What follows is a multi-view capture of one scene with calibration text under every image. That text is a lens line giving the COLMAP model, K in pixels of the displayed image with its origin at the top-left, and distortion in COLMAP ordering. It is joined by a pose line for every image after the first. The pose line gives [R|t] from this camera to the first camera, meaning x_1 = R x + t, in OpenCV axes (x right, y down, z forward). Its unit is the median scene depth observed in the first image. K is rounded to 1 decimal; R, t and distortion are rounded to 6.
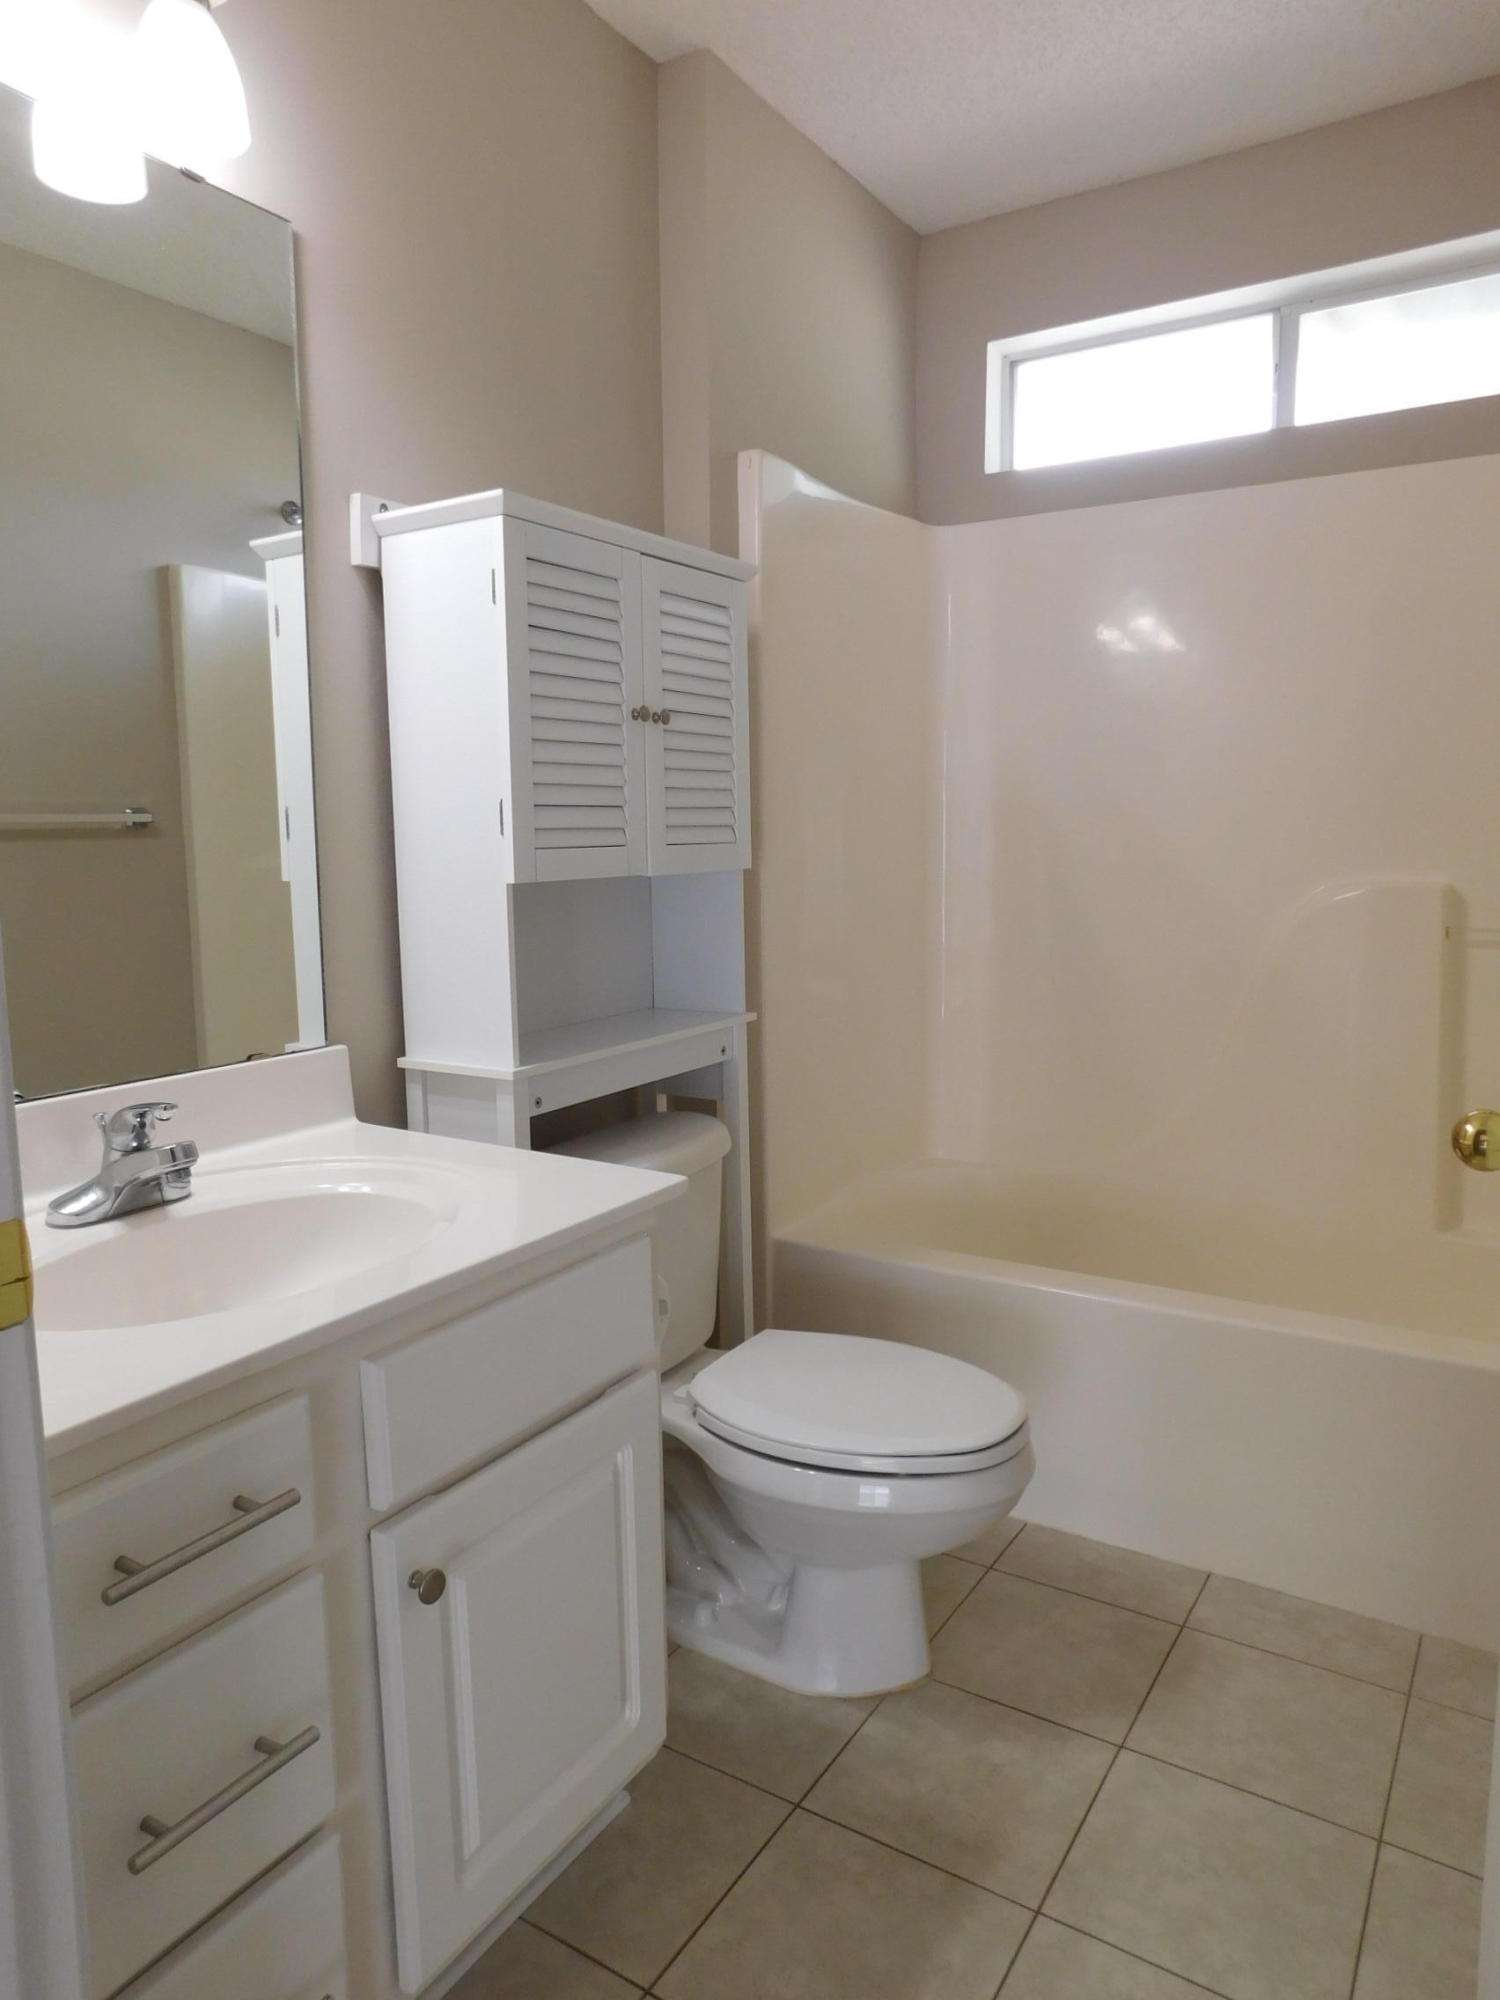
lens RADIAL K [[1322.4, 0, 757.6], [0, 1322.4, 999.1], [0, 0, 1]] dist [-0.068897, 0.066187]
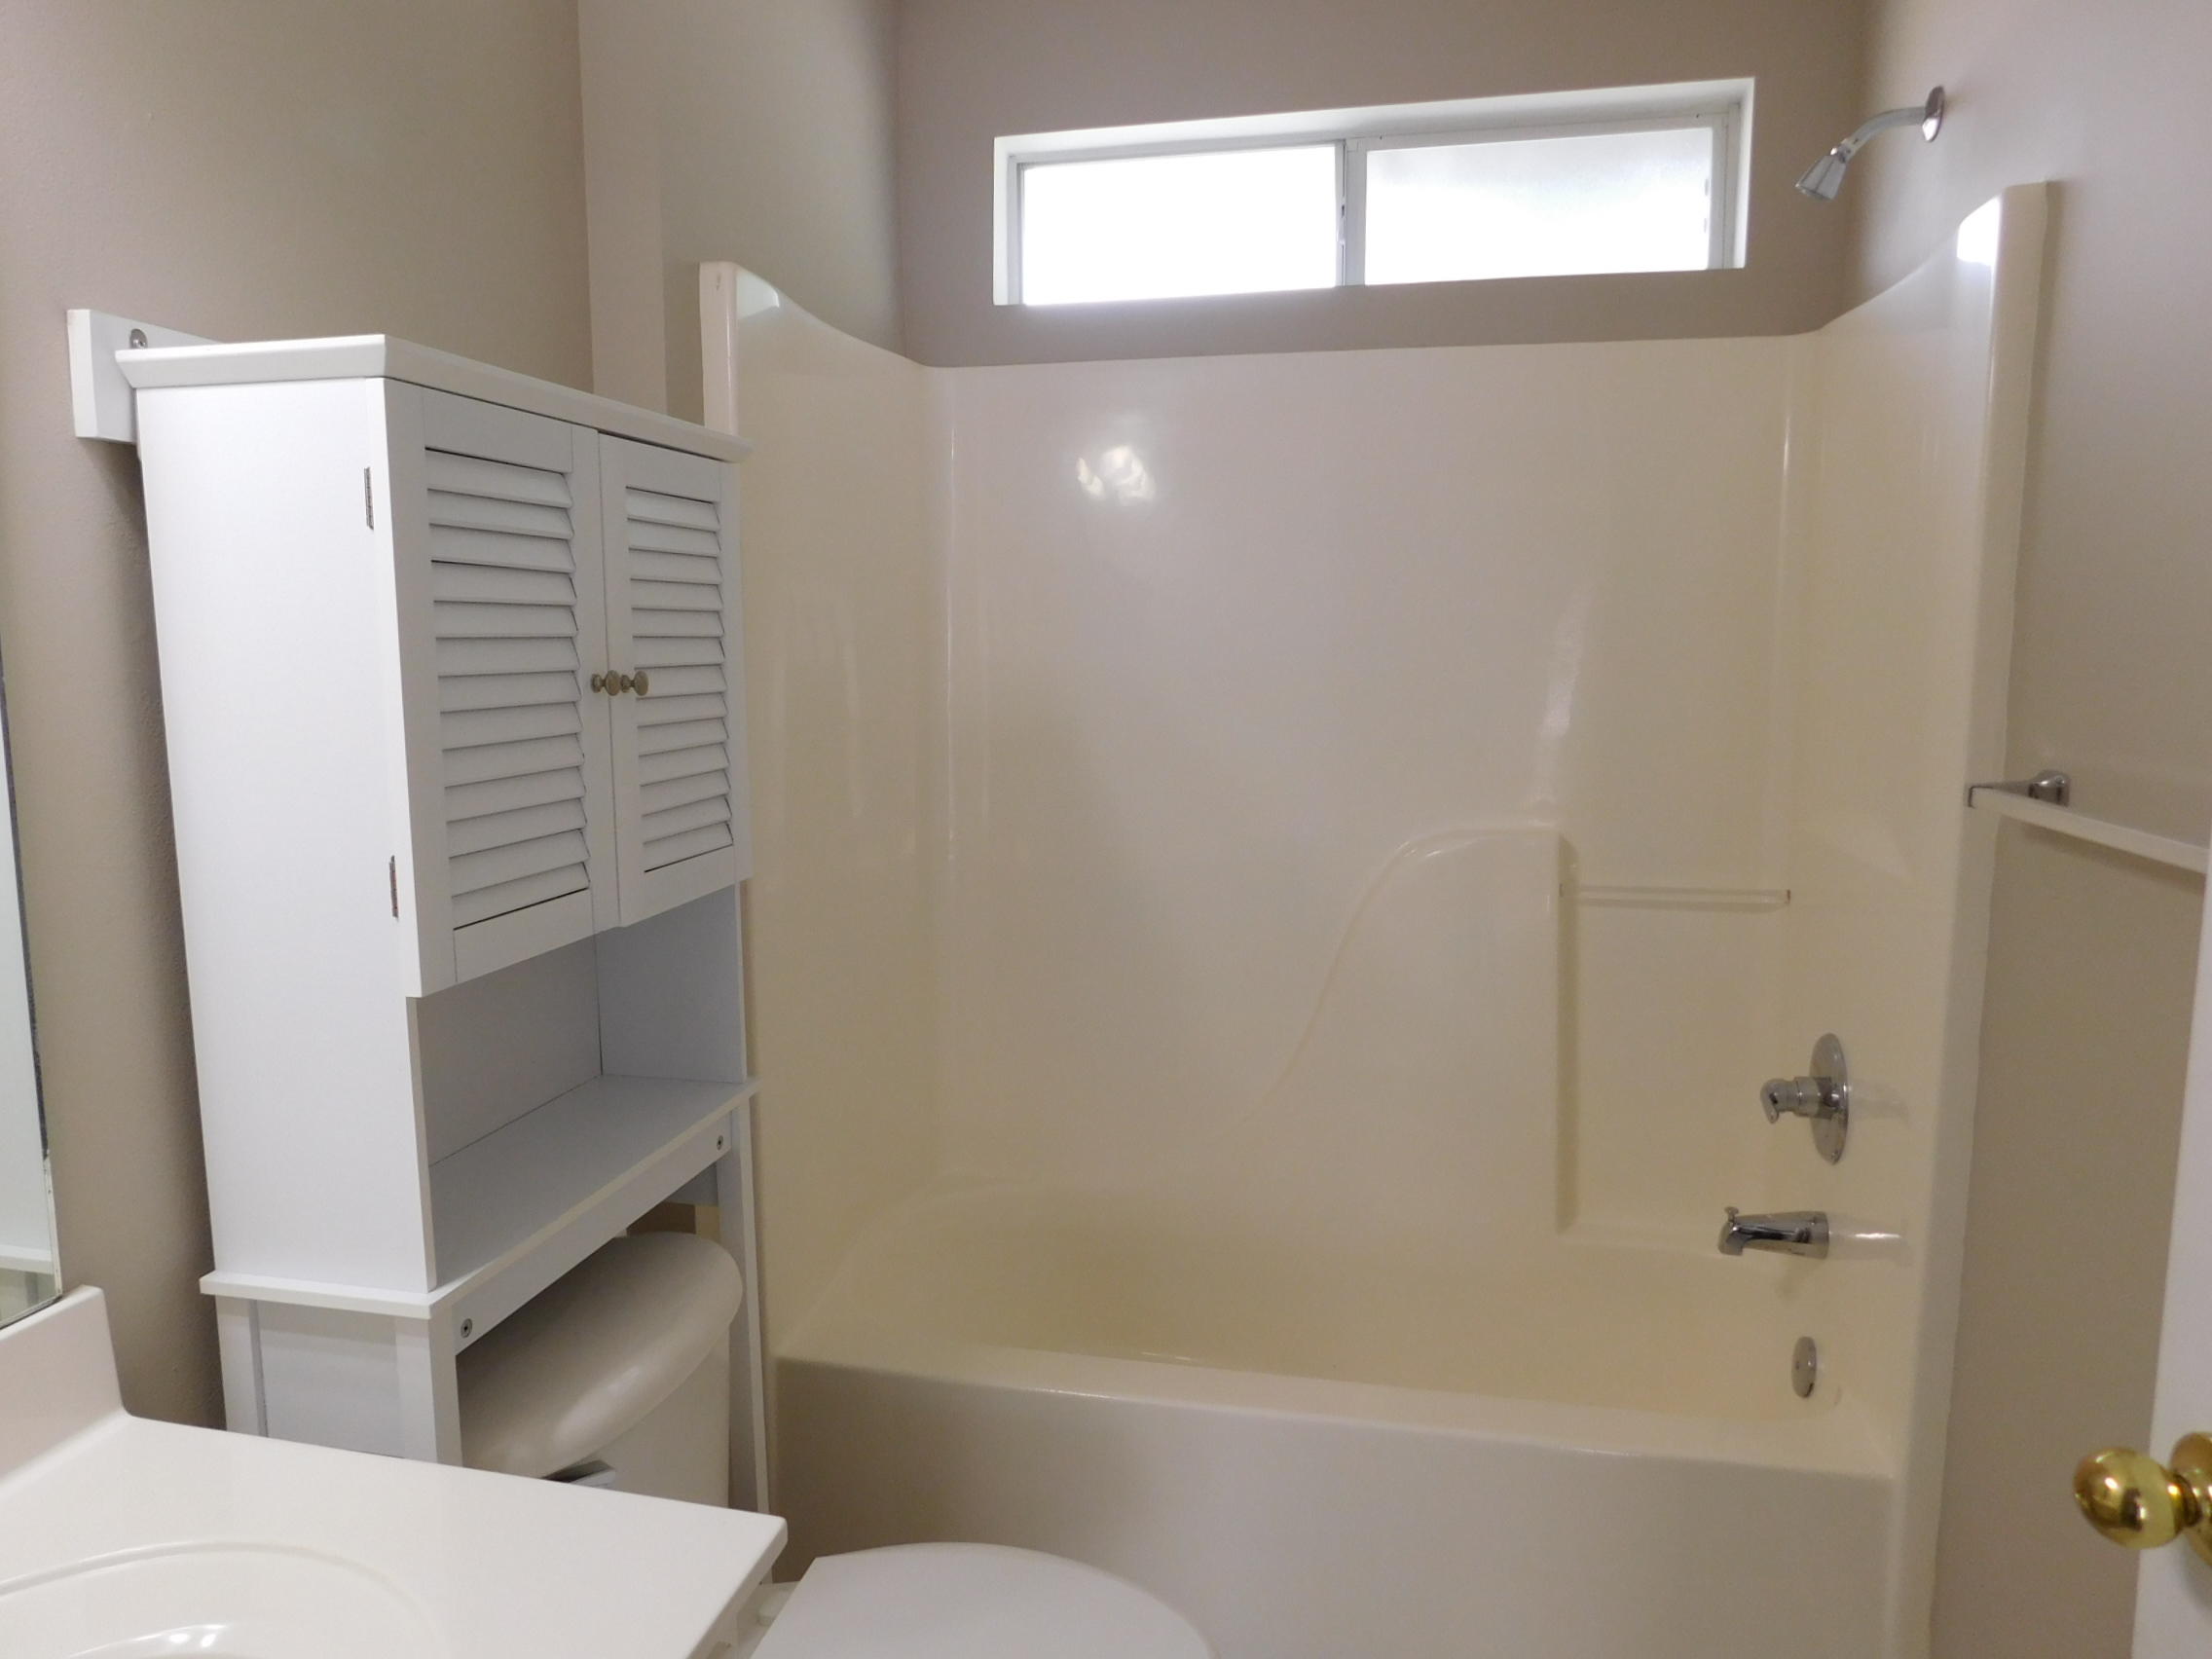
lens RADIAL K [[1462.6, 0, 1101.9], [0, 1462.6, 822.9], [0, 0, 1]] dist [-0.068897, 0.066187]
pose [[0.942507, -0.032217, 0.332629, -0.099776], [0.033560, 0.999435, 0.001709, -0.143054], [-0.332497, 0.009552, 0.943056, 0.257556]]
